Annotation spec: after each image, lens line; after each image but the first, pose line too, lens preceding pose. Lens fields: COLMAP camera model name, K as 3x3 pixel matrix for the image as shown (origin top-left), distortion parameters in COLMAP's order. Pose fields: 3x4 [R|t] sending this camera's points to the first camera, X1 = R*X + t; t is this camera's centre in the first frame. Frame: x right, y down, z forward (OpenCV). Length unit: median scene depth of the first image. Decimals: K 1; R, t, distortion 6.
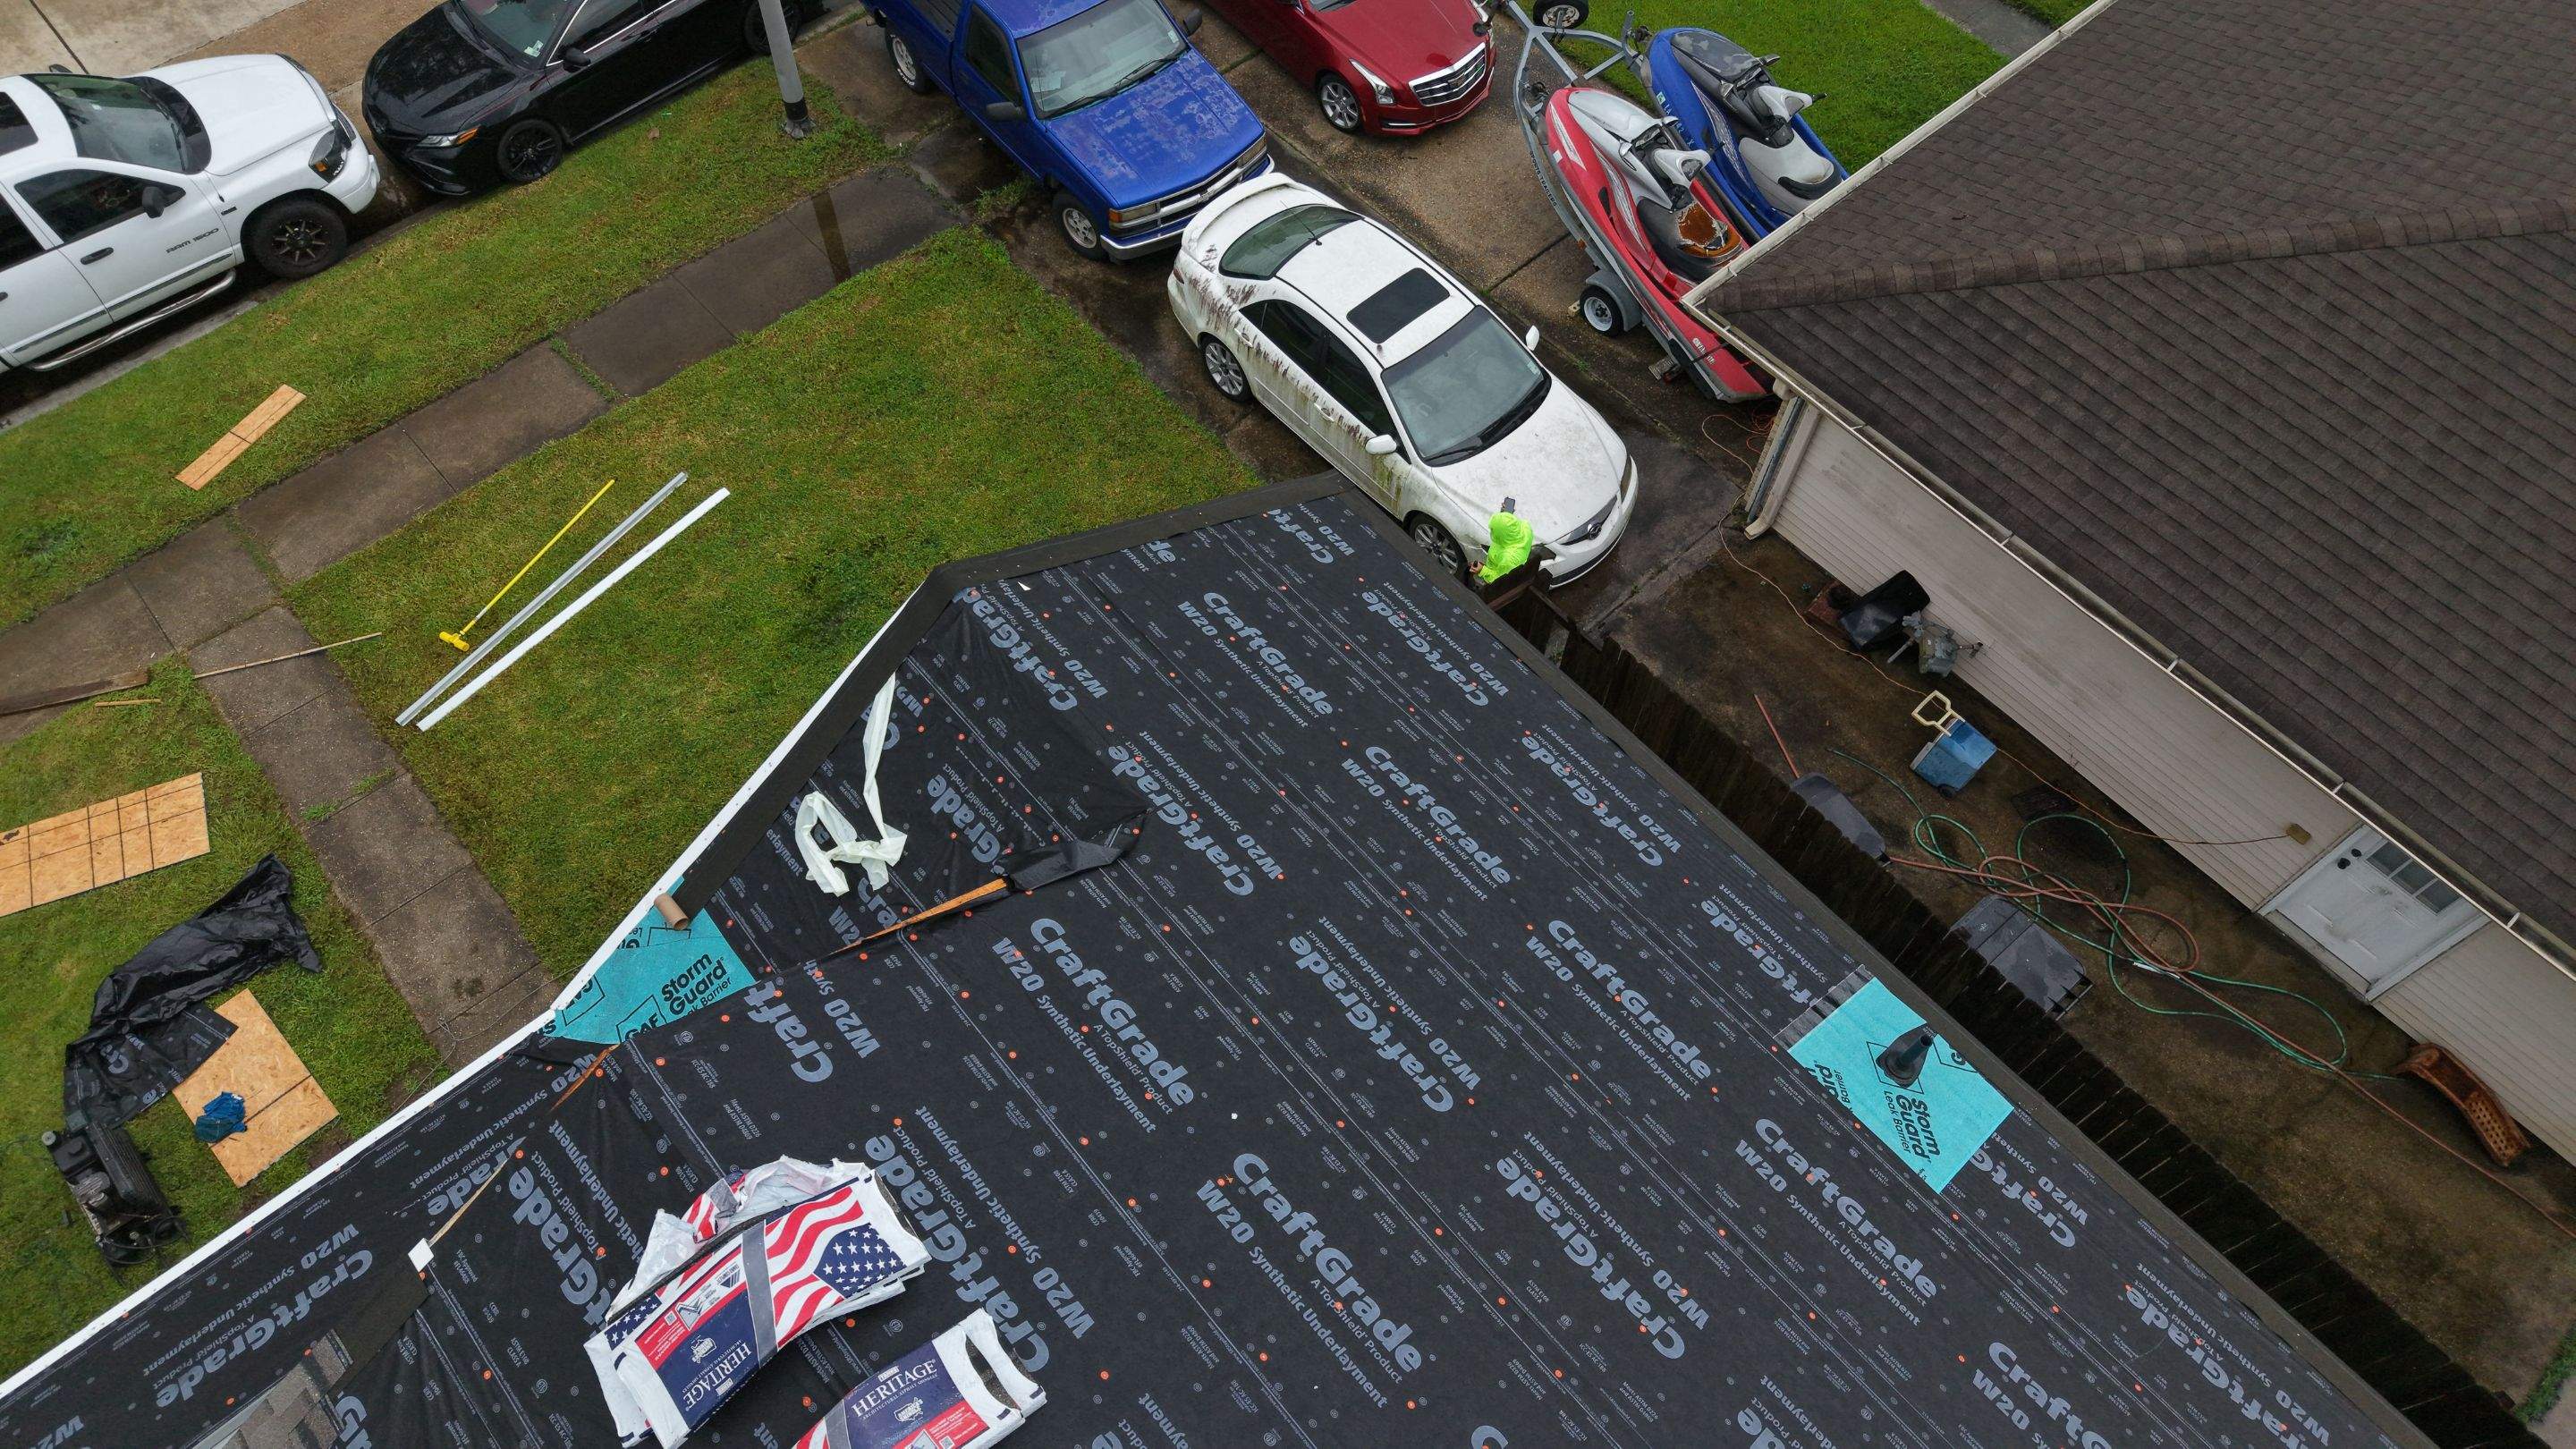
lens RADIAL K [[1721.3, 0, 1278.5], [0, 1721.3, 718.9], [0, 0, 1]] dist [0.017922, -0.018926]
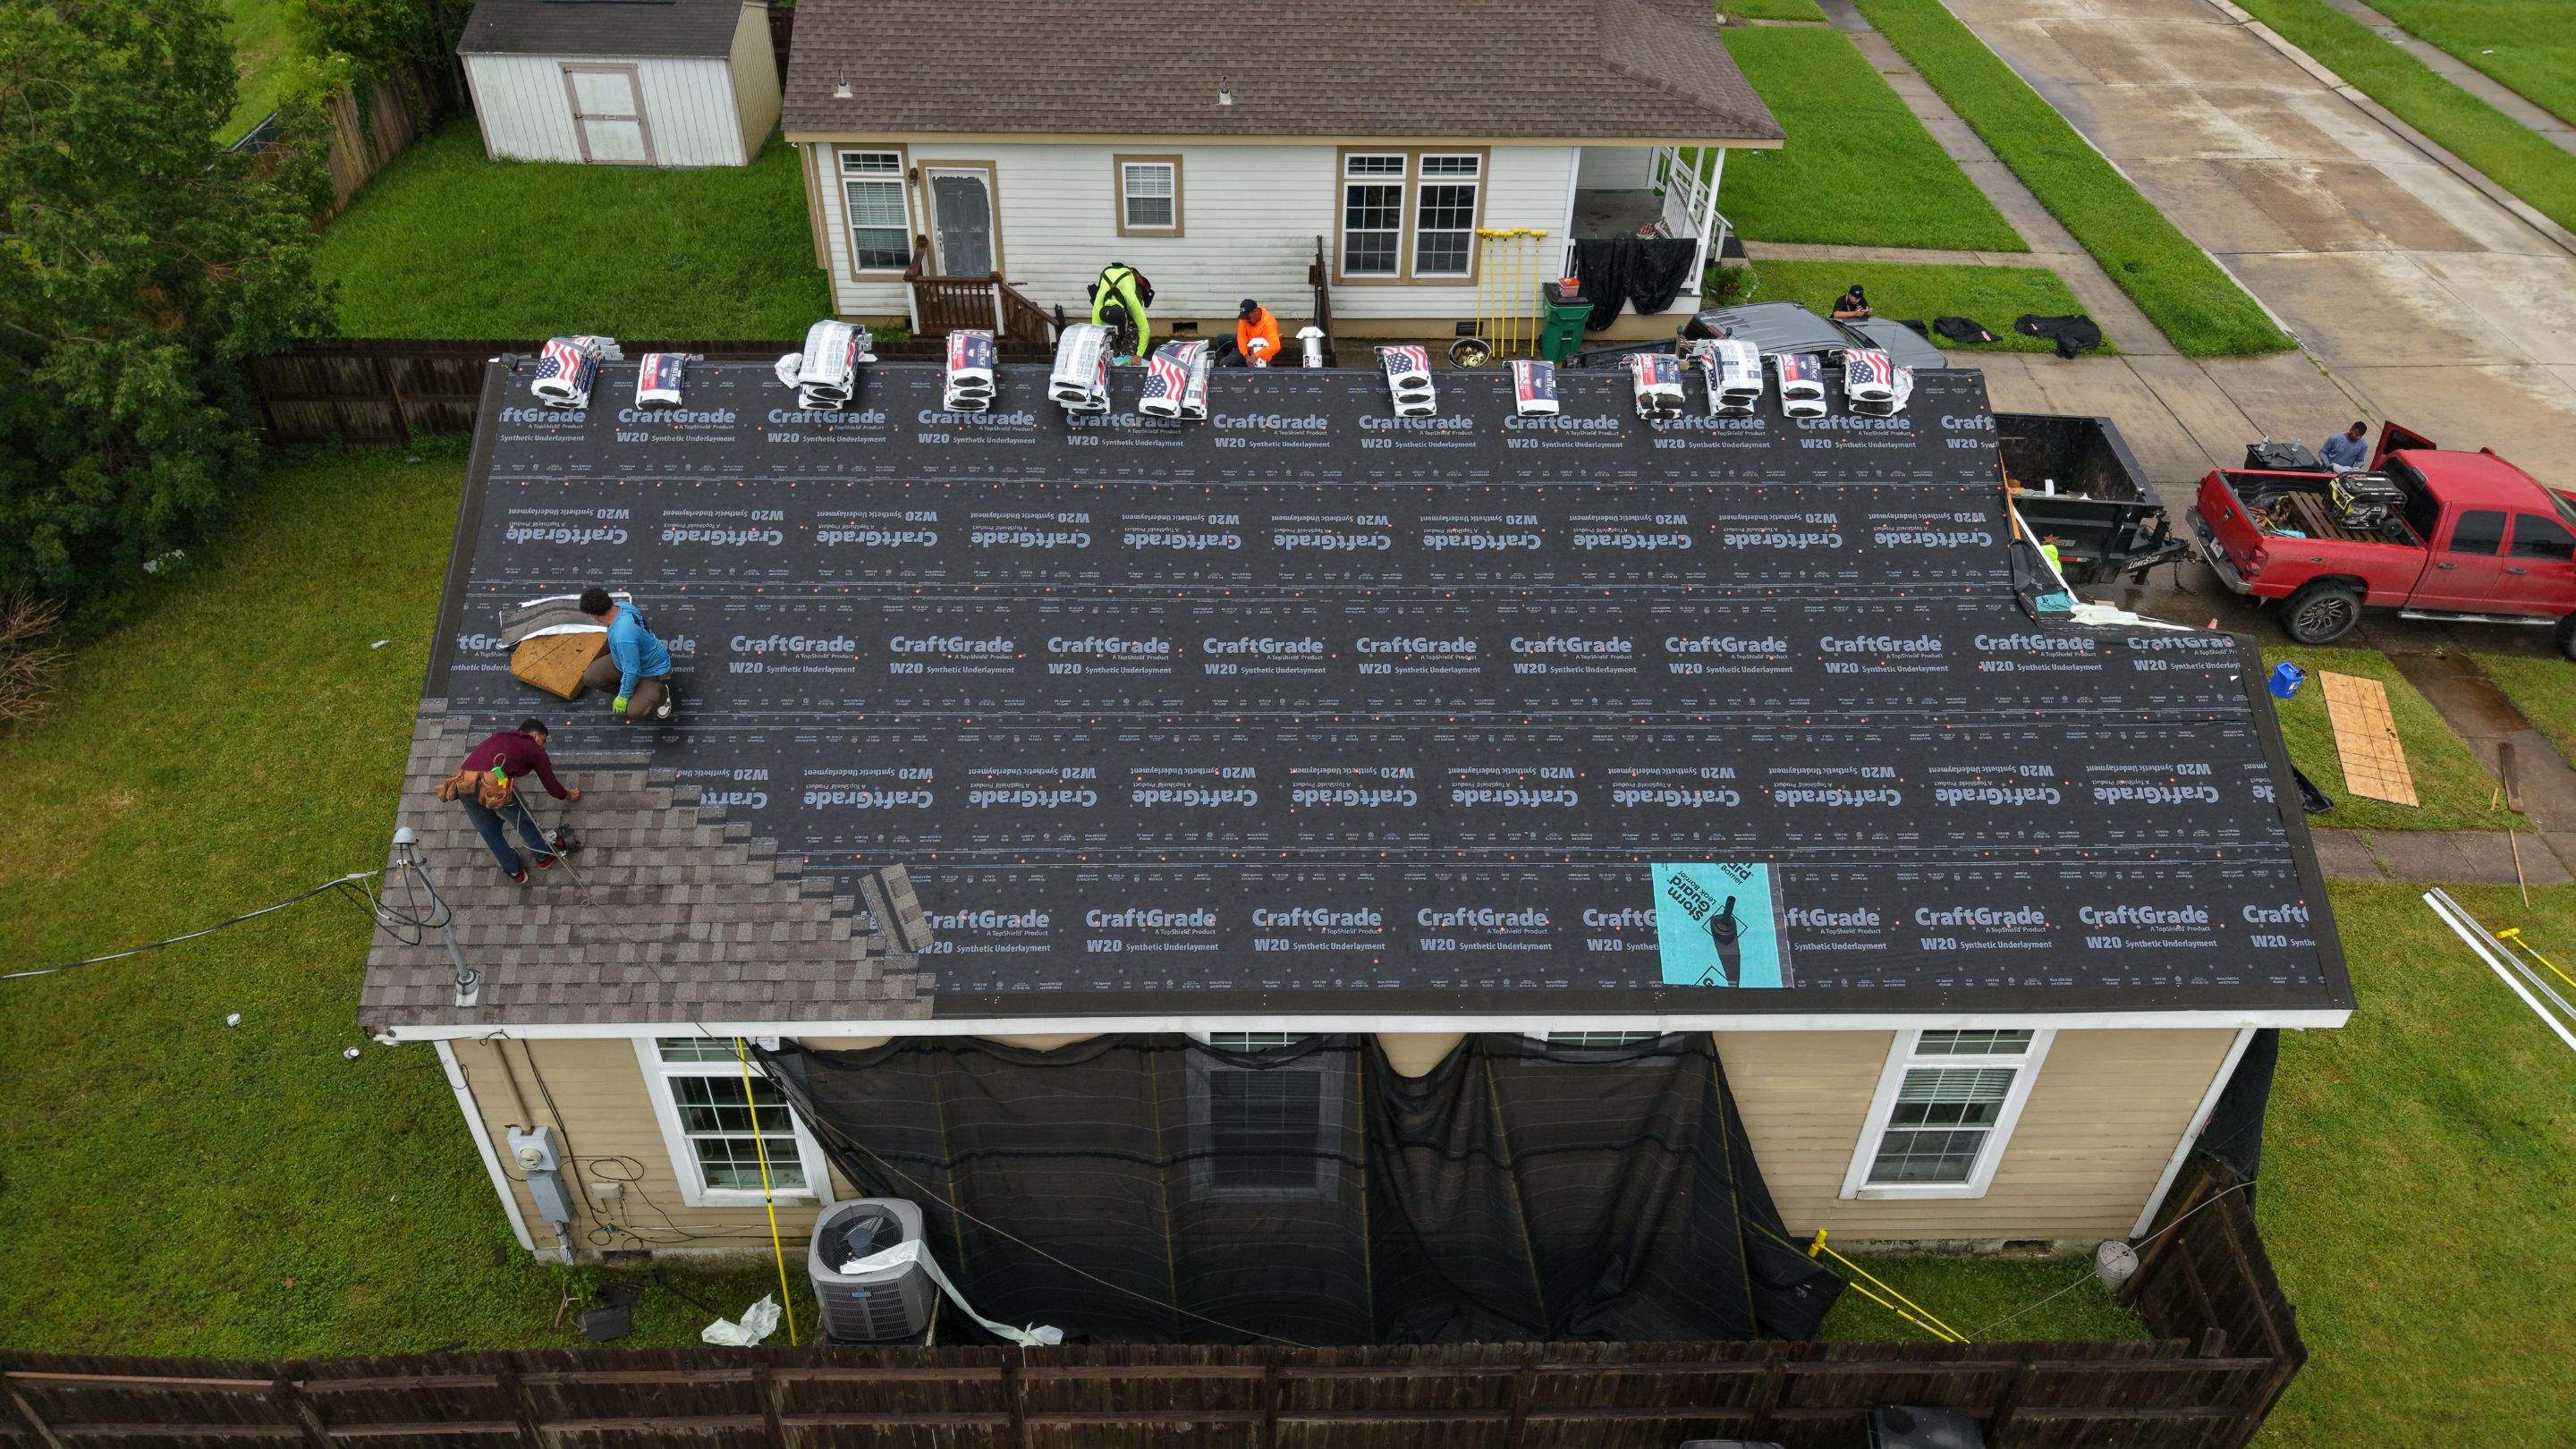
lens RADIAL K [[1715.5, 0, 1281.1], [0, 1715.5, 731.0], [0, 0, 1]] dist [0.005373, 0.007207]
pose [[-0.642105, 0.458359, -0.614499, 1.231473], [-0.670233, 0.053466, 0.740223, -0.570552], [0.372142, 0.887158, 0.272876, 0.220720]]
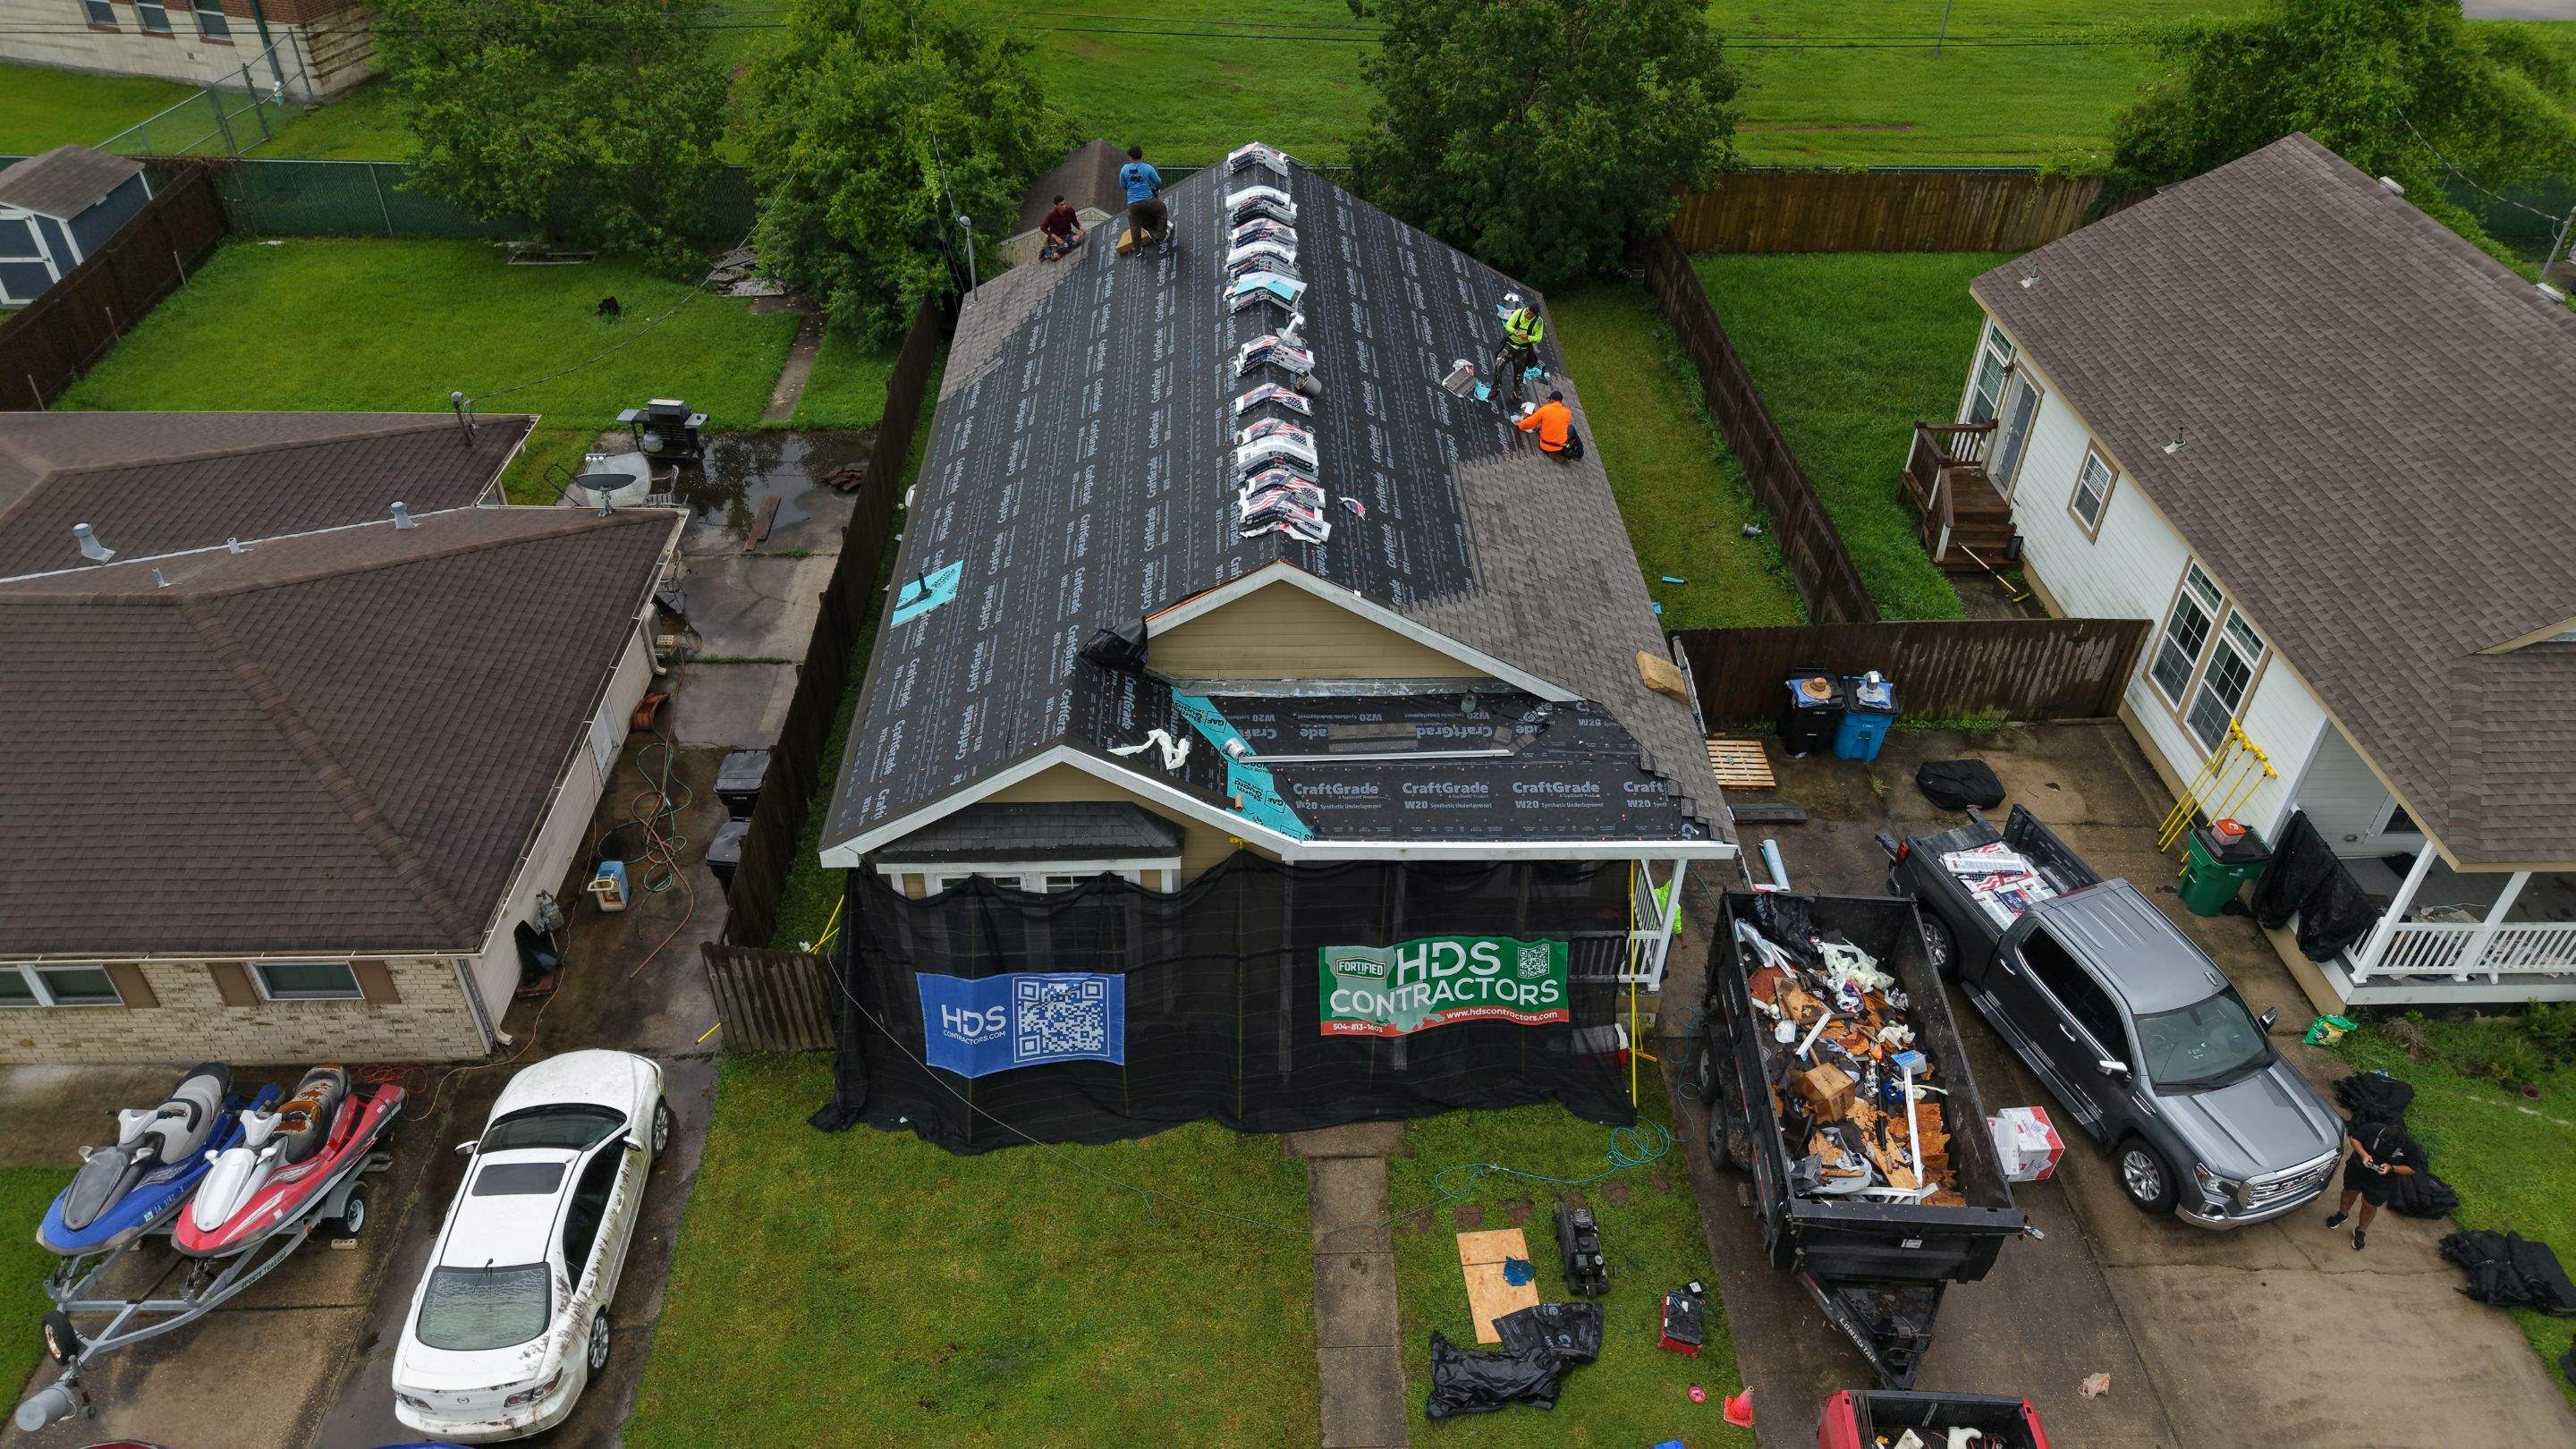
lens RADIAL K [[1721.3, 0, 1278.5], [0, 1721.3, 718.9], [0, 0, 1]] dist [0.017922, -0.018926]
pose [[-0.772483, -0.413303, 0.482132, -1.196975], [0.527048, 0.006257, 0.849813, -1.480267], [-0.354247, 0.910572, 0.212997, 0.337604]]
